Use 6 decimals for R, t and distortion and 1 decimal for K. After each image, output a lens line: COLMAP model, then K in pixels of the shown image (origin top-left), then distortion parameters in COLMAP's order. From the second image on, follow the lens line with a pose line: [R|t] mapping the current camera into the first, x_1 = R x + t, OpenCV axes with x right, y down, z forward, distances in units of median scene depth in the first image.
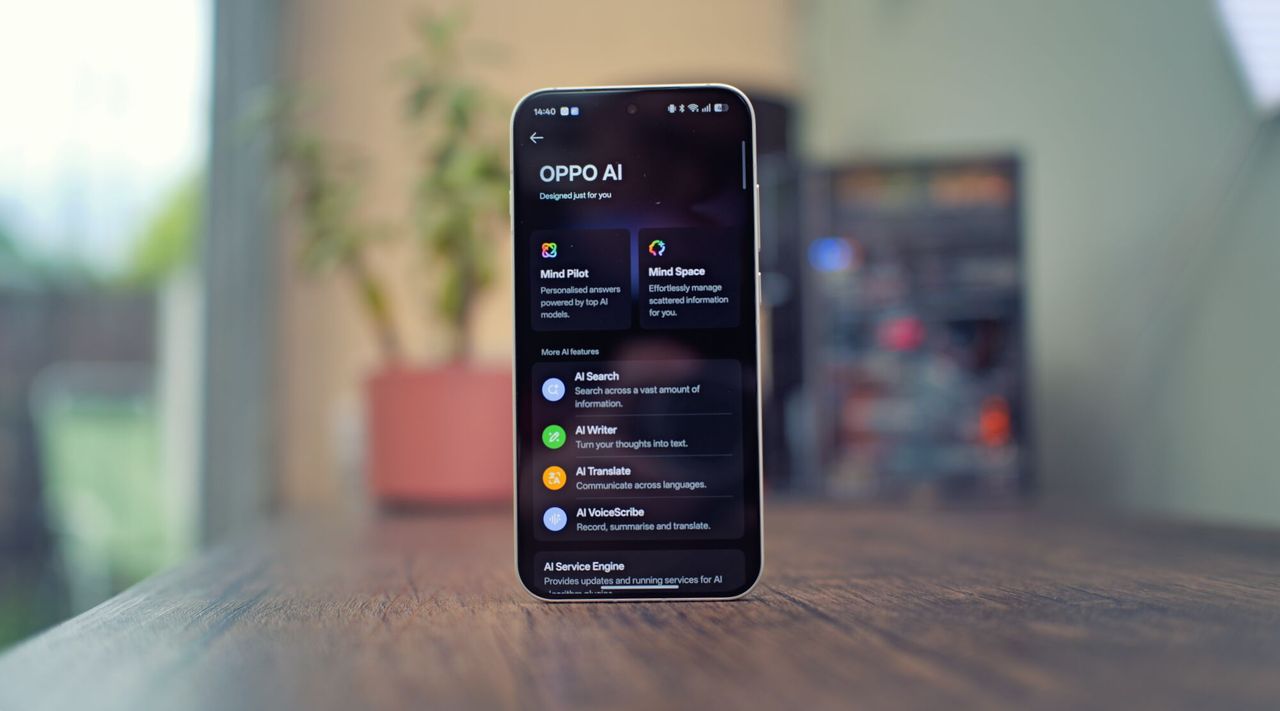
lens RADIAL K [[1556.0, 0, 632.7], [0, 1556.0, 356.7], [0, 0, 1]] dist [-0.128160, 0.000000]
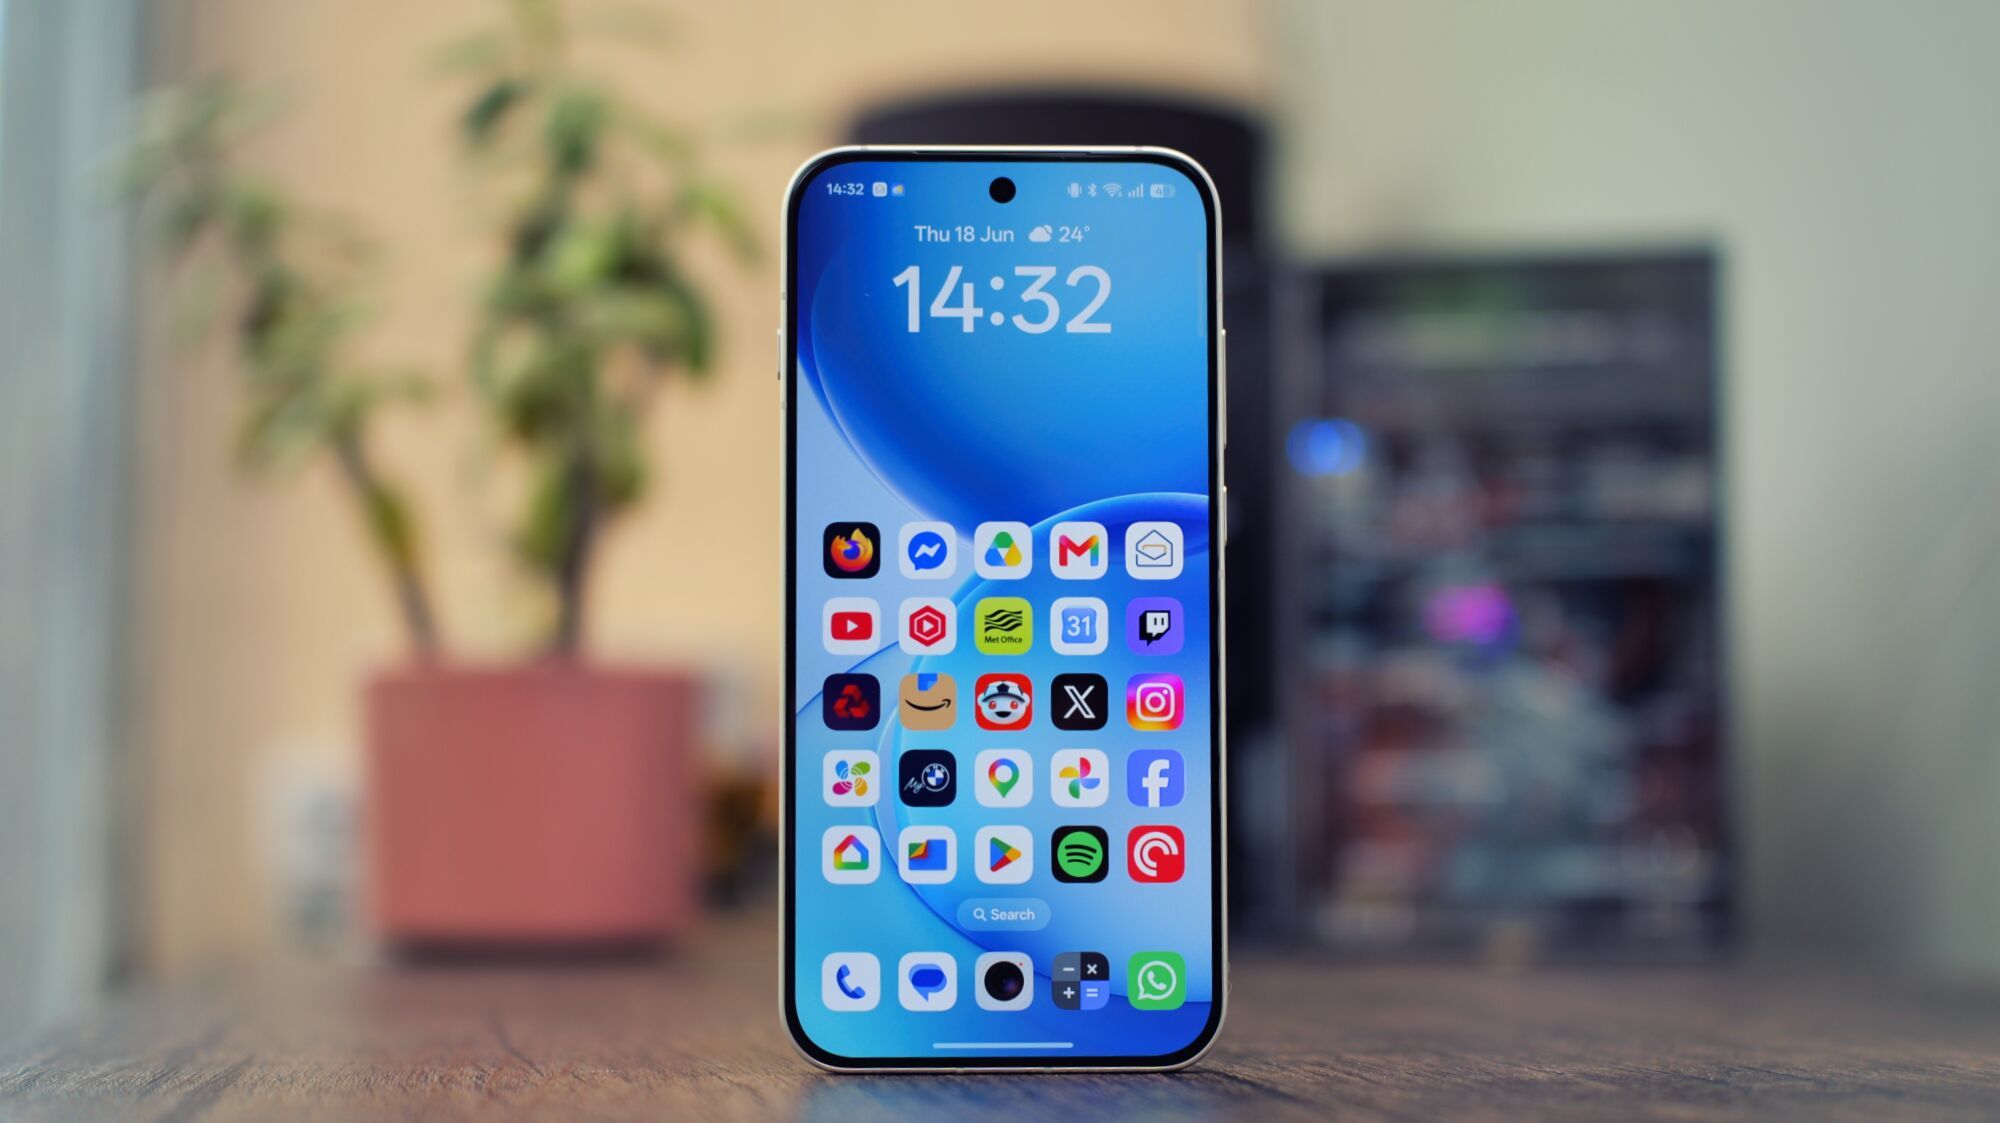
lens RADIAL K [[3221.9, 0, 1013.7], [0, 3221.9, 546.2], [0, 0, 1]] dist [-0.114299, 0.000000]
pose [[0.999455, 0.015679, 0.029062, -0.009488], [-0.014688, 0.999314, -0.034010, 0.009144], [-0.029575, 0.033564, 0.998999, -0.130953]]
